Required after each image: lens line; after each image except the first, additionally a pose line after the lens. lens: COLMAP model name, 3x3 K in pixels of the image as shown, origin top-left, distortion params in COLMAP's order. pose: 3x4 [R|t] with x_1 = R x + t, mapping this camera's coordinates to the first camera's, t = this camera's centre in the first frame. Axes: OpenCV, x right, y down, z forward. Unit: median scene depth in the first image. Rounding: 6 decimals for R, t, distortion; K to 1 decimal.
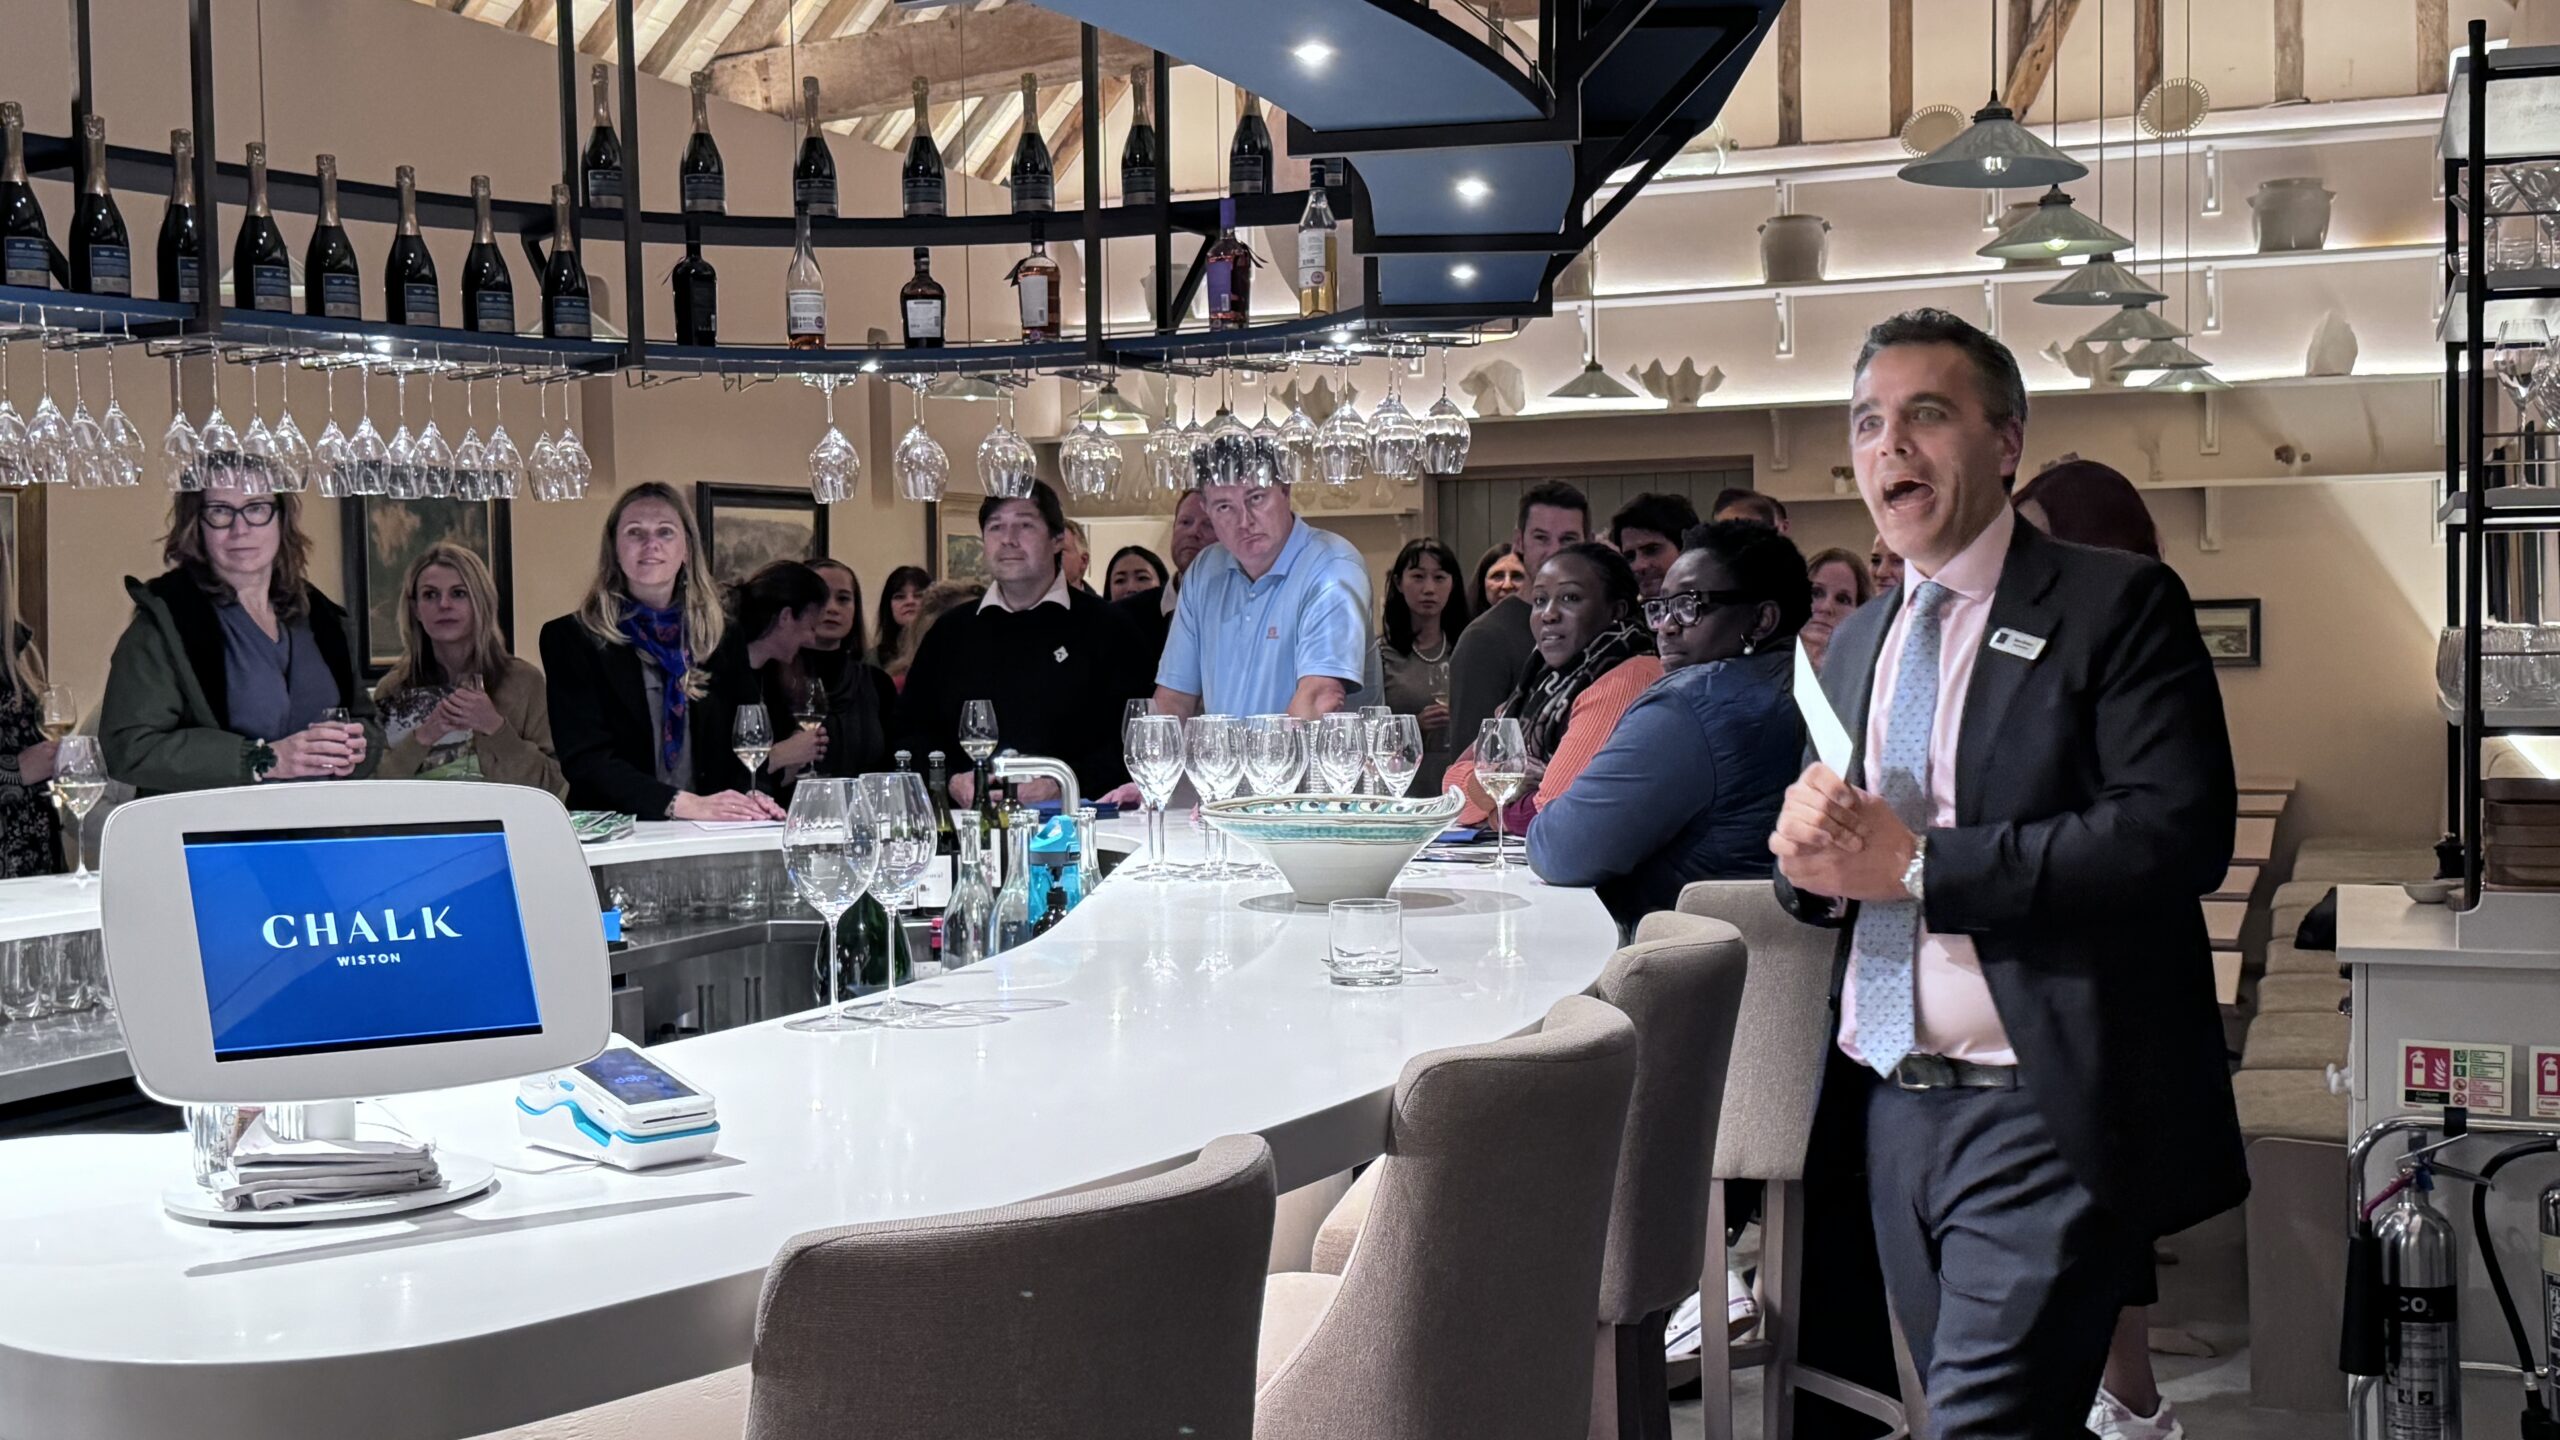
lens RADIAL K [[2828.8, 0, 1280.0], [0, 2828.8, 720.0], [0, 0, 1]] dist [0.004381, -0.003751]
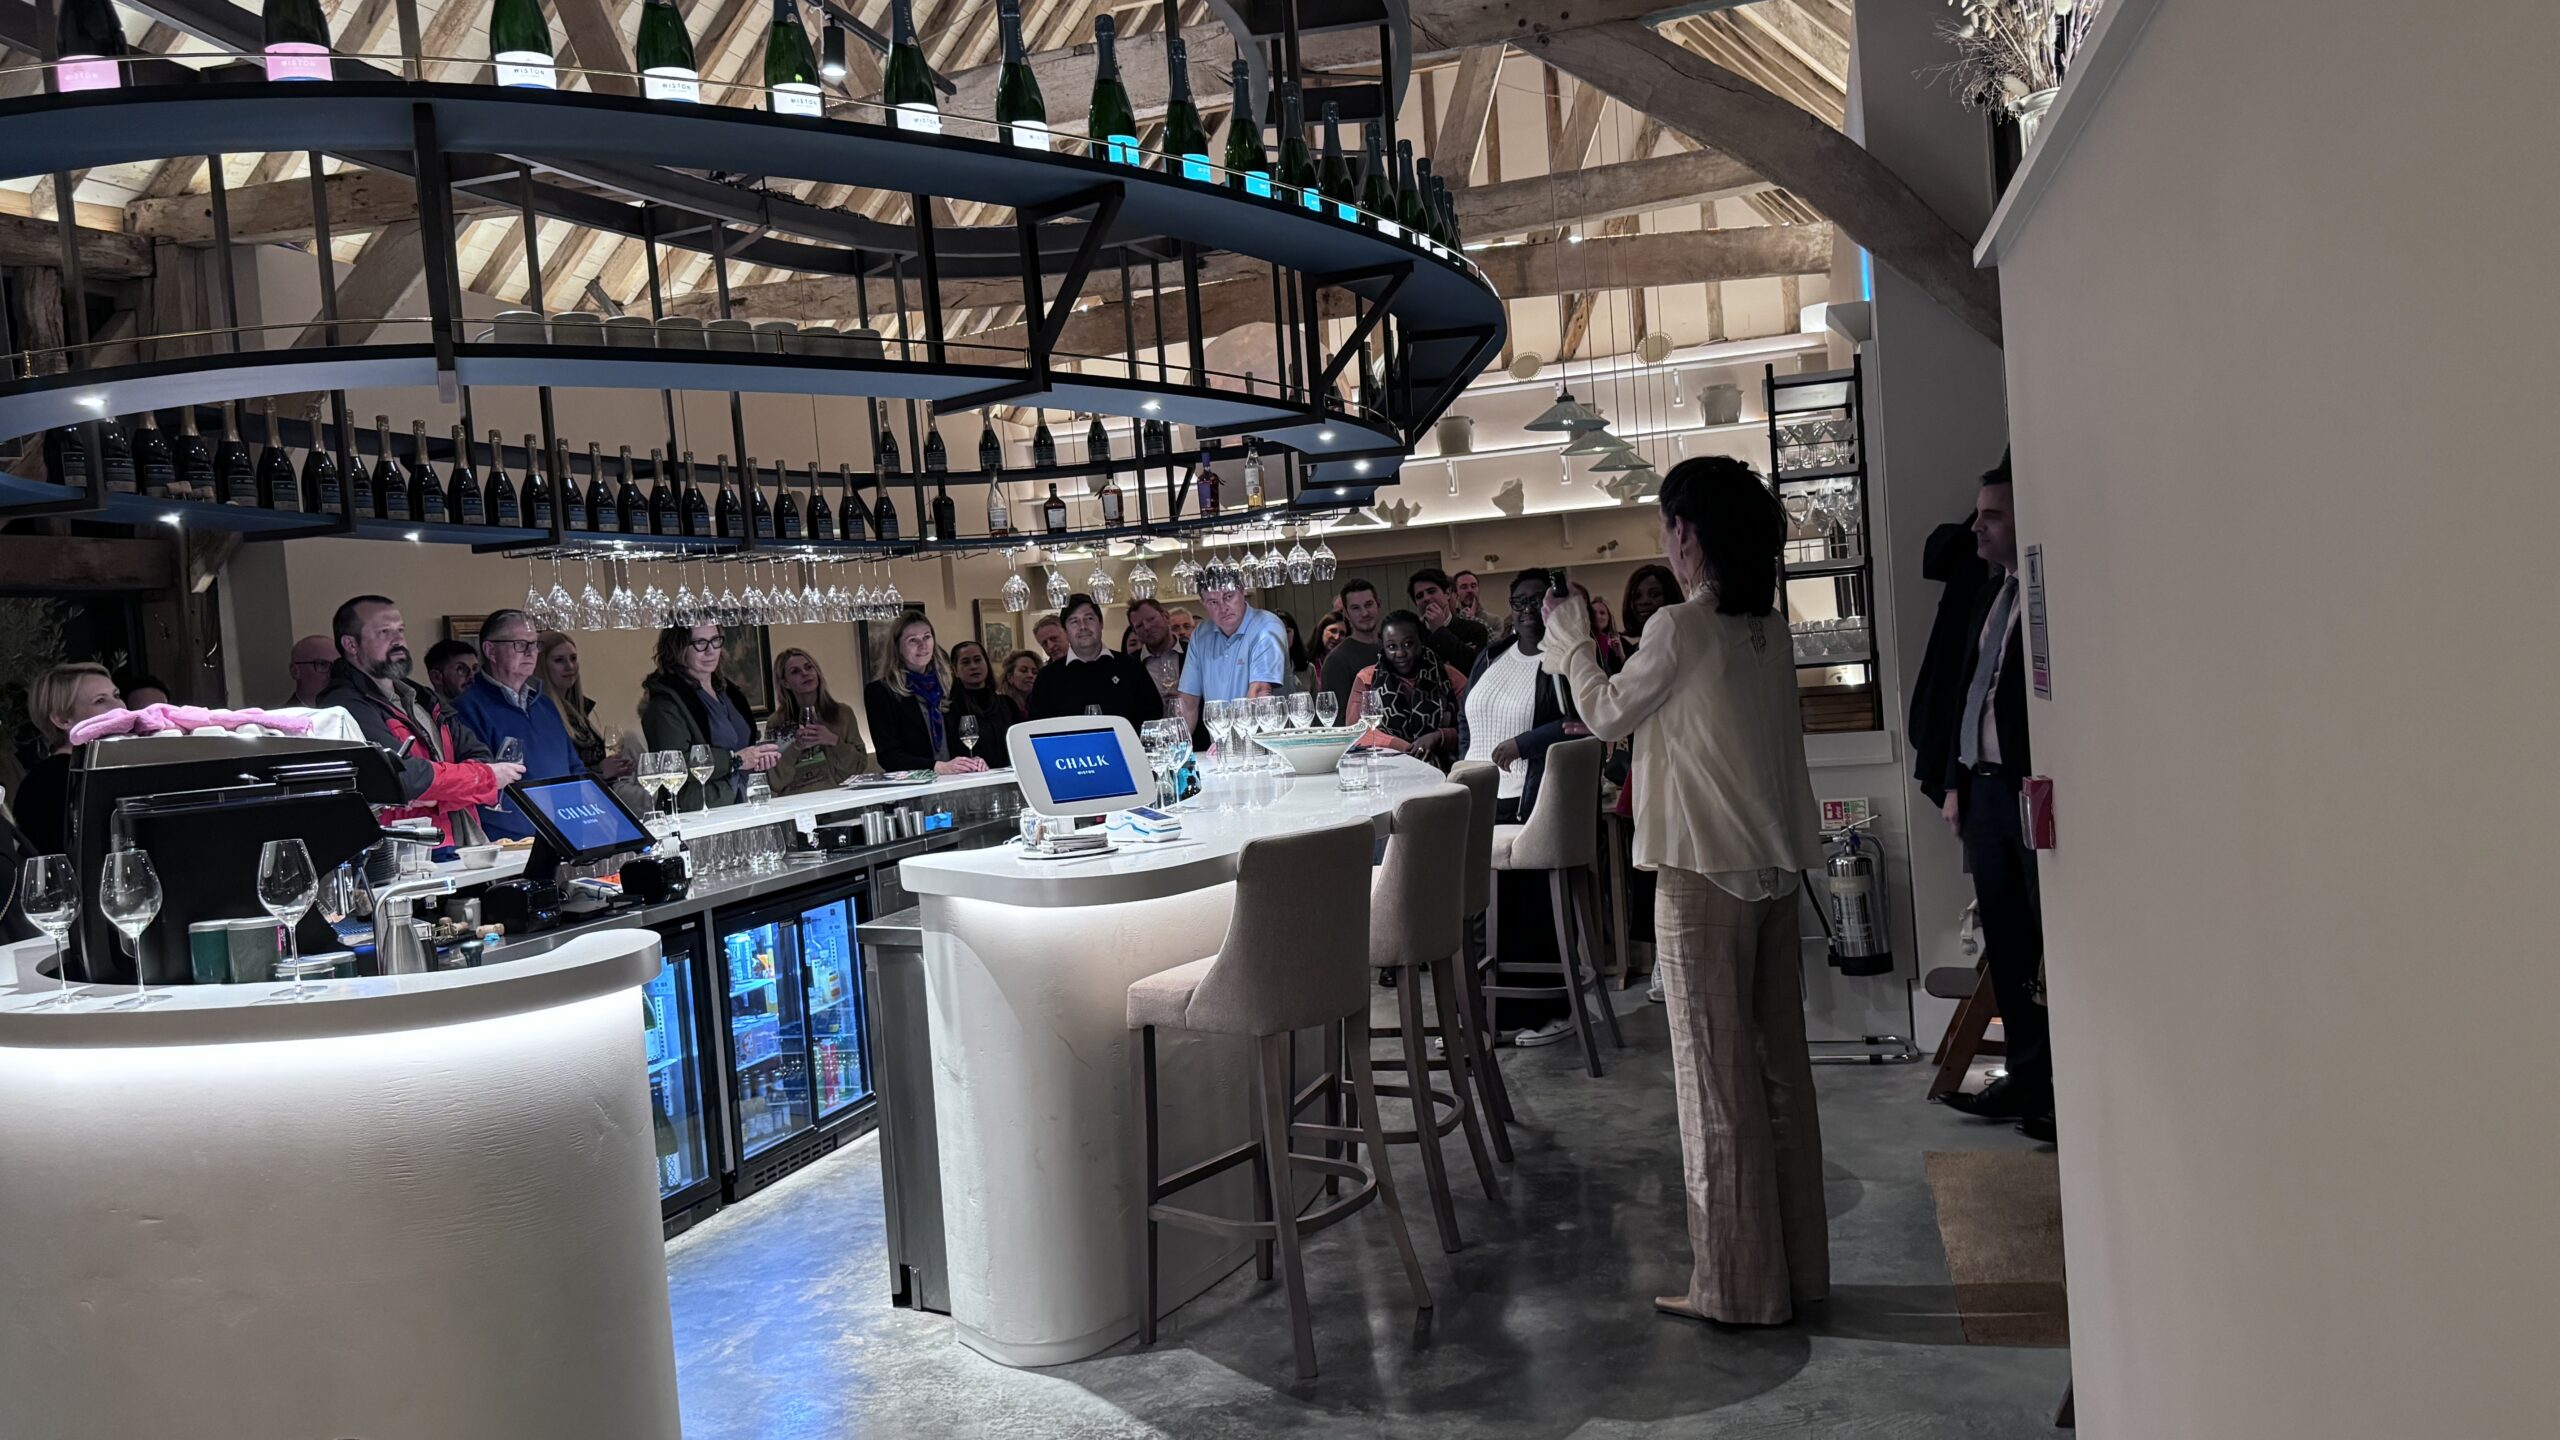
lens RADIAL K [[1942.1, 0, 1280.0], [0, 1942.1, 720.0], [0, 0, 1]] dist [-0.106927, 0.002419]
pose [[0.993320, -0.065601, 0.094935, -0.108324], [0.066087, 0.997812, -0.001985, 0.016126], [-0.094597, 0.008246, 0.995481, -0.400175]]
